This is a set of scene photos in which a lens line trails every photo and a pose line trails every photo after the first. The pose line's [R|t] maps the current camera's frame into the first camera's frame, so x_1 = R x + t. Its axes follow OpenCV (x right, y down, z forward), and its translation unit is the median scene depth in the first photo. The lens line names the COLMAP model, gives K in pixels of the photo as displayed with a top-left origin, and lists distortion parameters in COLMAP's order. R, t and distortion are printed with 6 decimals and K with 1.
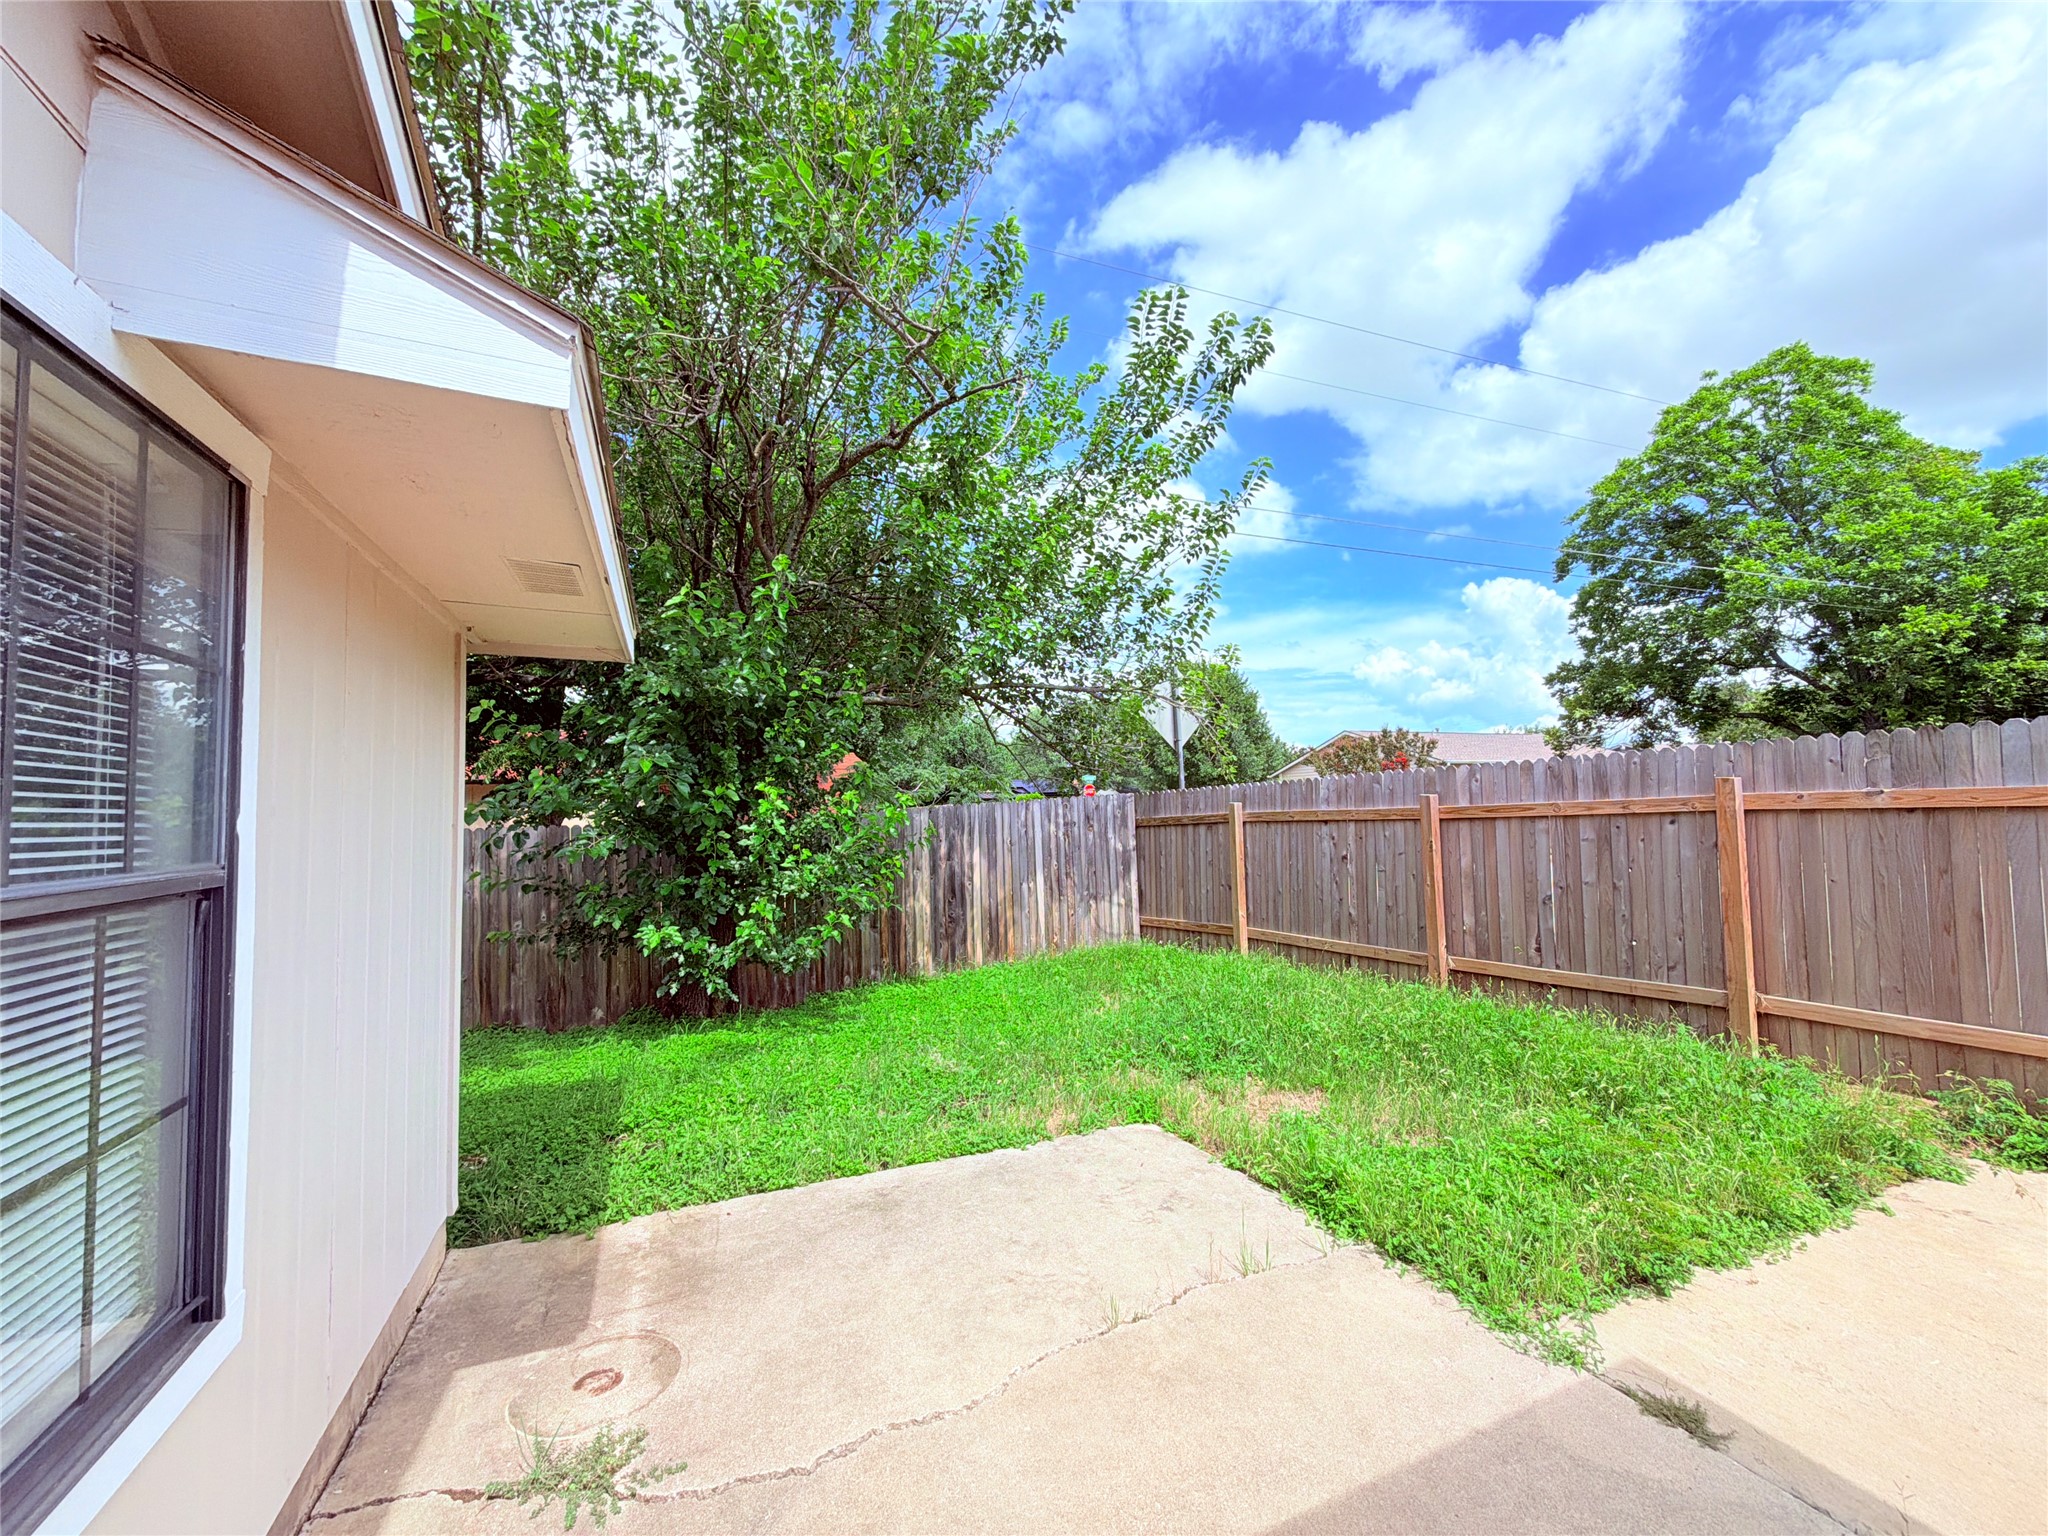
lens RADIAL K [[820.3, 0, 1029.7], [0, 820.3, 769.5], [0, 0, 1]] dist [0.001912, 0.000130]
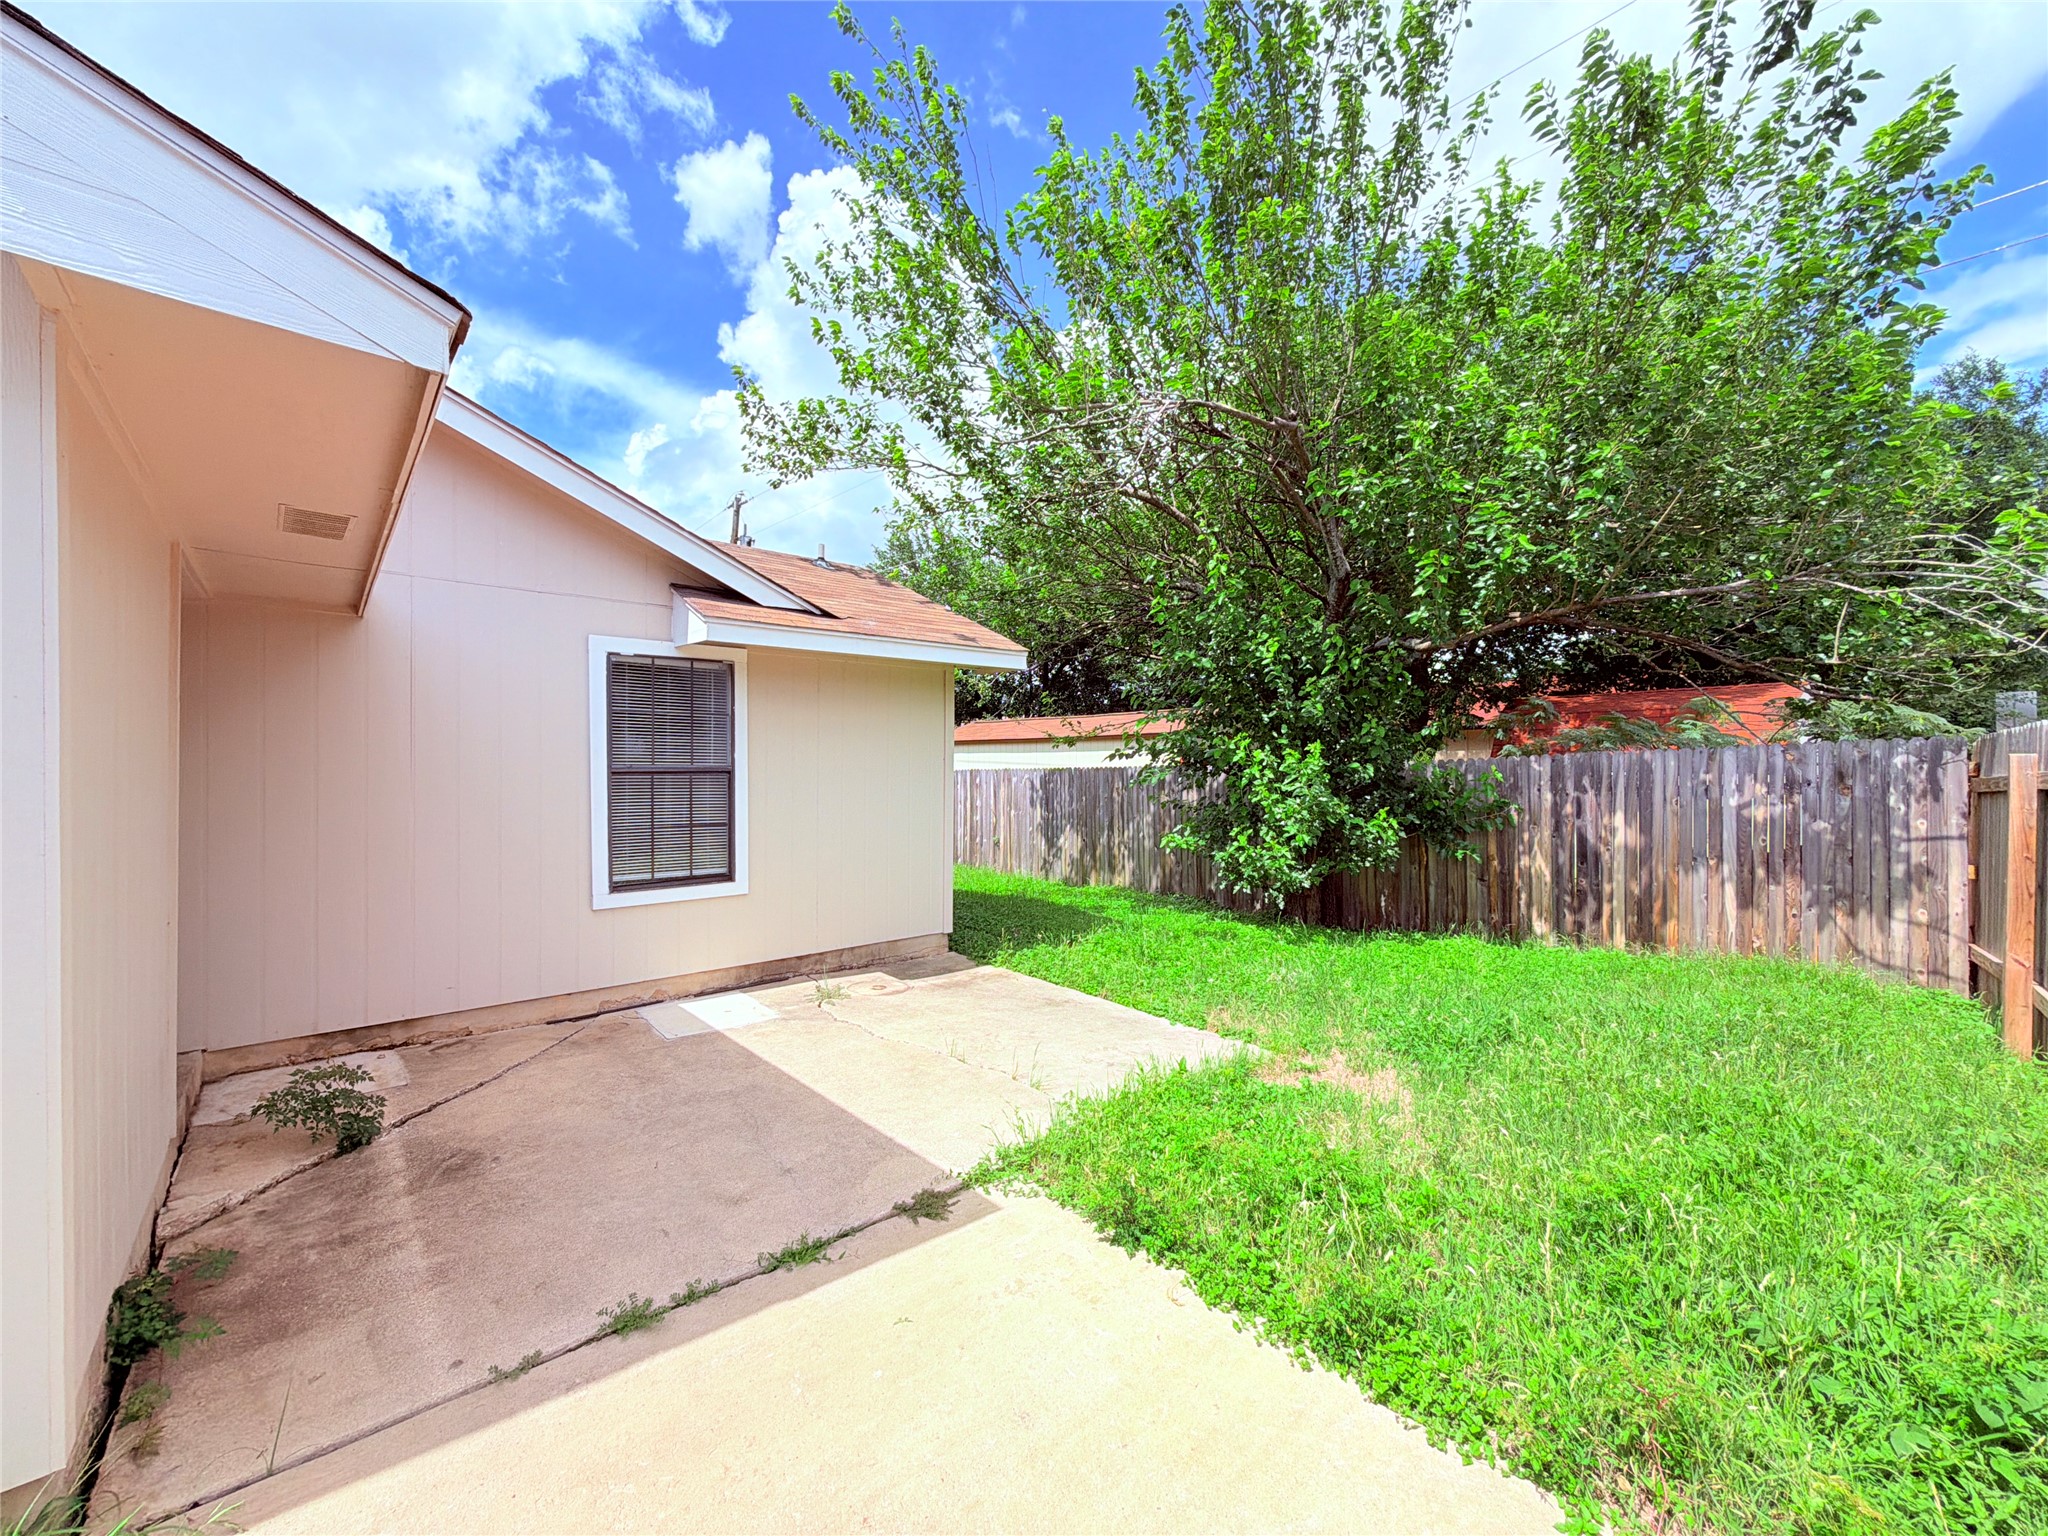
lens RADIAL K [[820.3, 0, 1020.1], [0, 820.3, 767.0], [0, 0, 1]] dist [0.001912, 0.000130]
pose [[0.308161, 0.029336, -0.950882, 1.411220], [0.034815, 0.998507, 0.042088, 0.001646], [0.950697, -0.046075, 0.306680, 0.505199]]
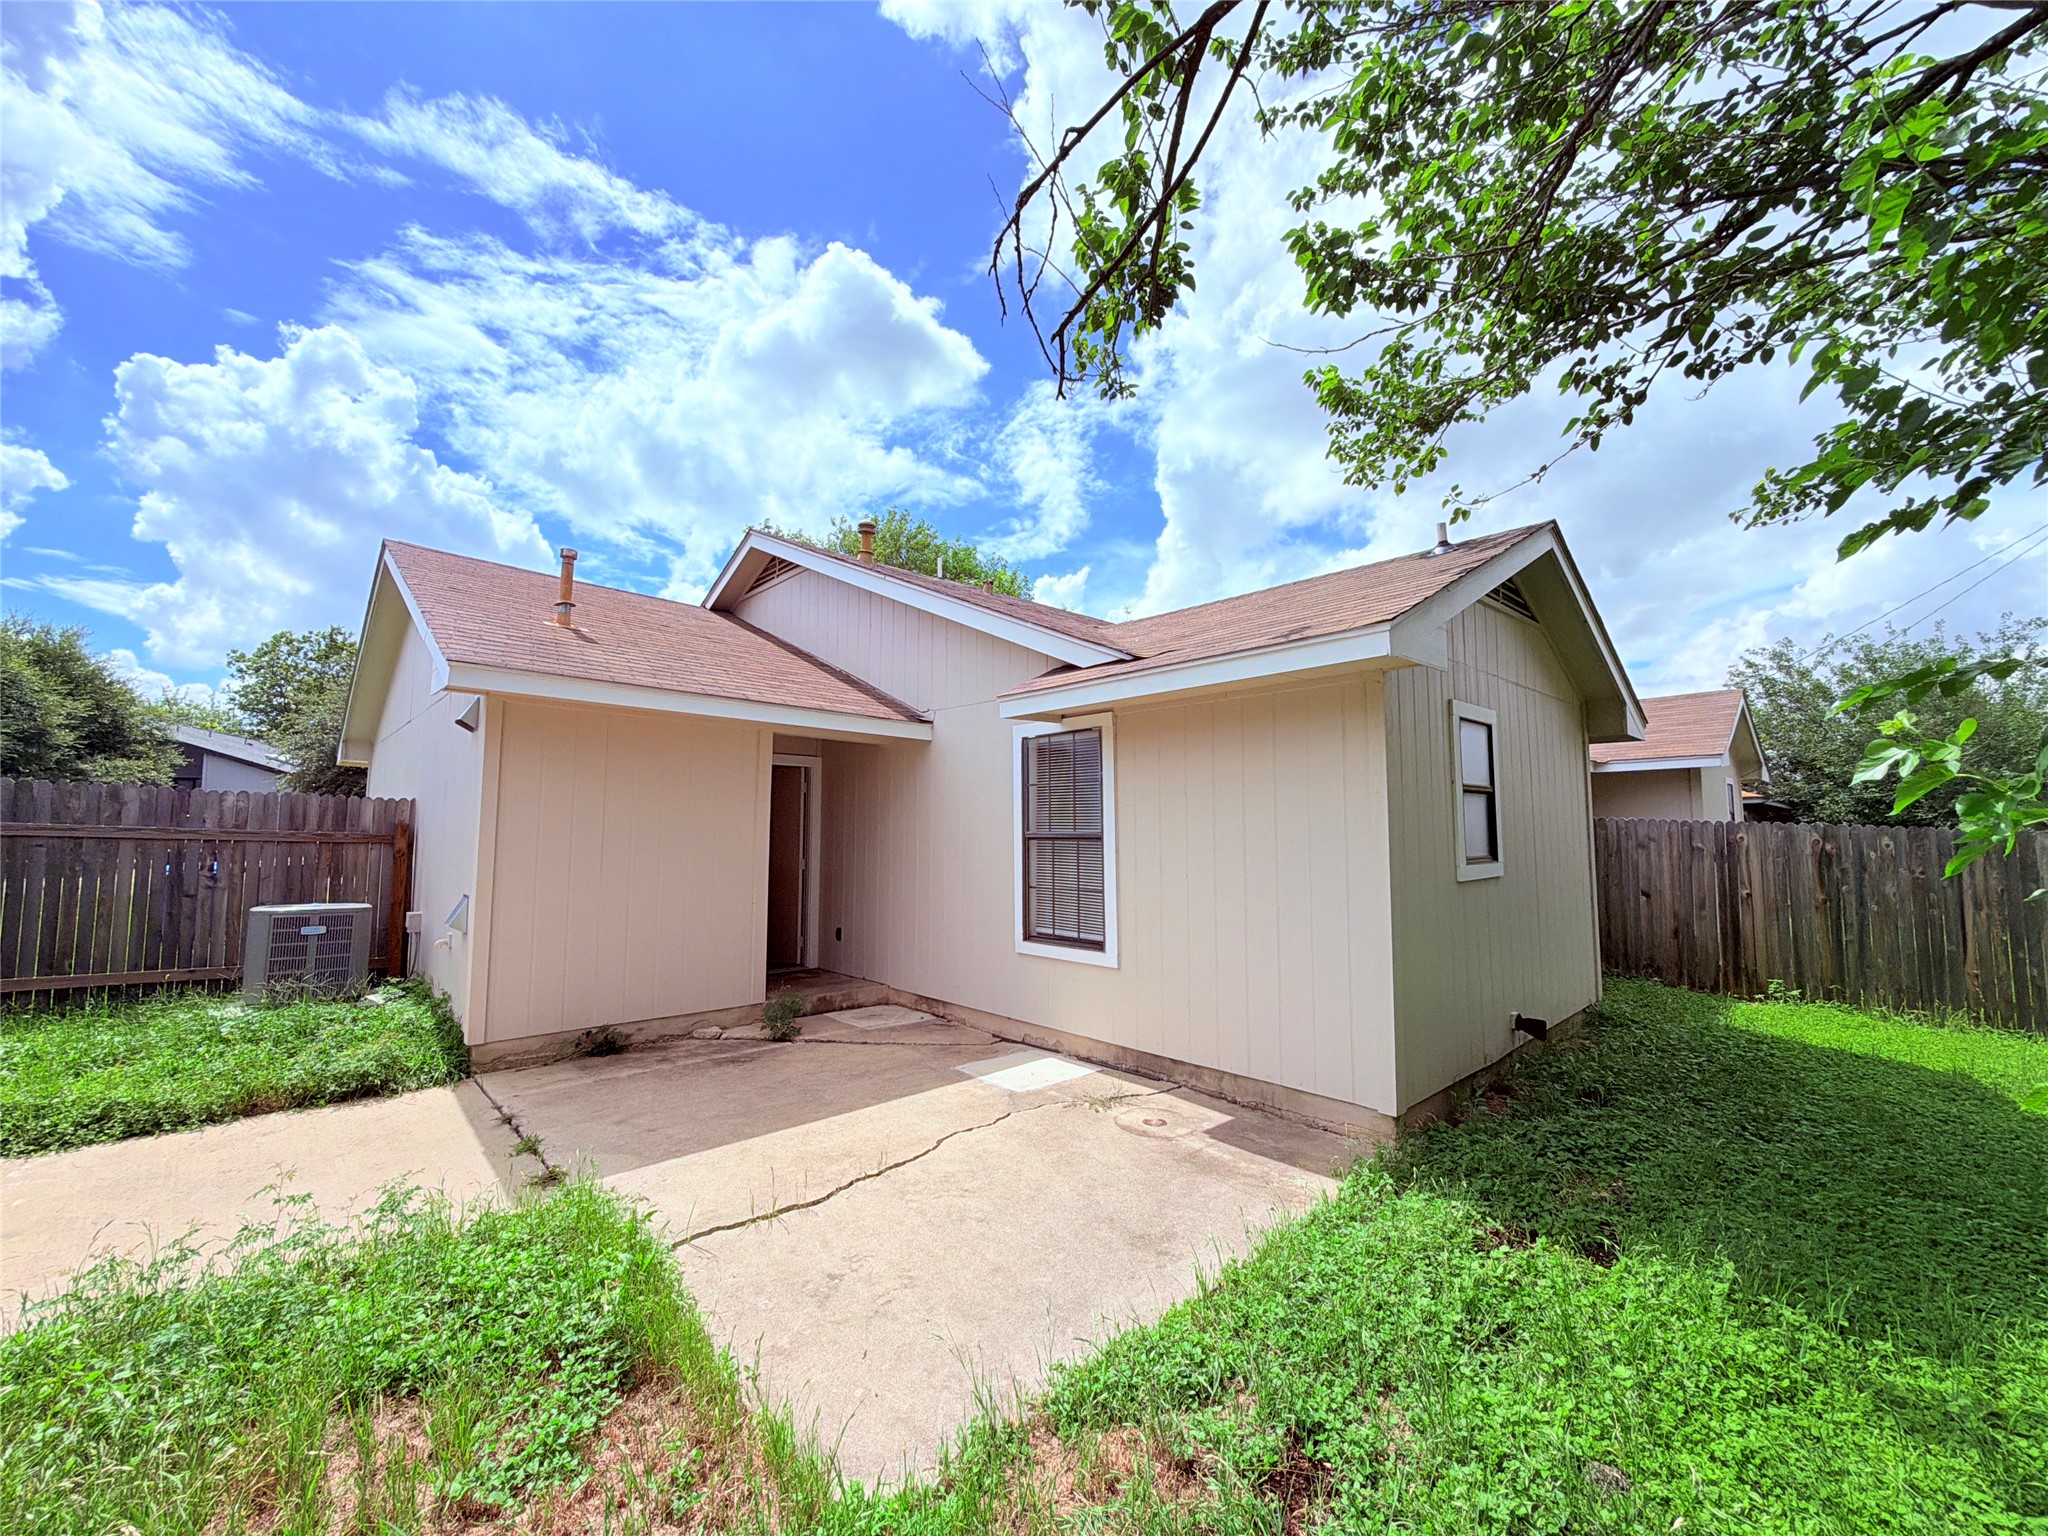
lens RADIAL K [[820.3, 0, 1030.2], [0, 820.3, 768.7], [0, 0, 1]] dist [0.001912, 0.000130]
pose [[-0.940652, -0.005263, -0.339333, 0.282048], [0.036142, 0.992640, -0.115582, 0.112415], [0.337444, -0.120987, -0.933538, 2.034322]]
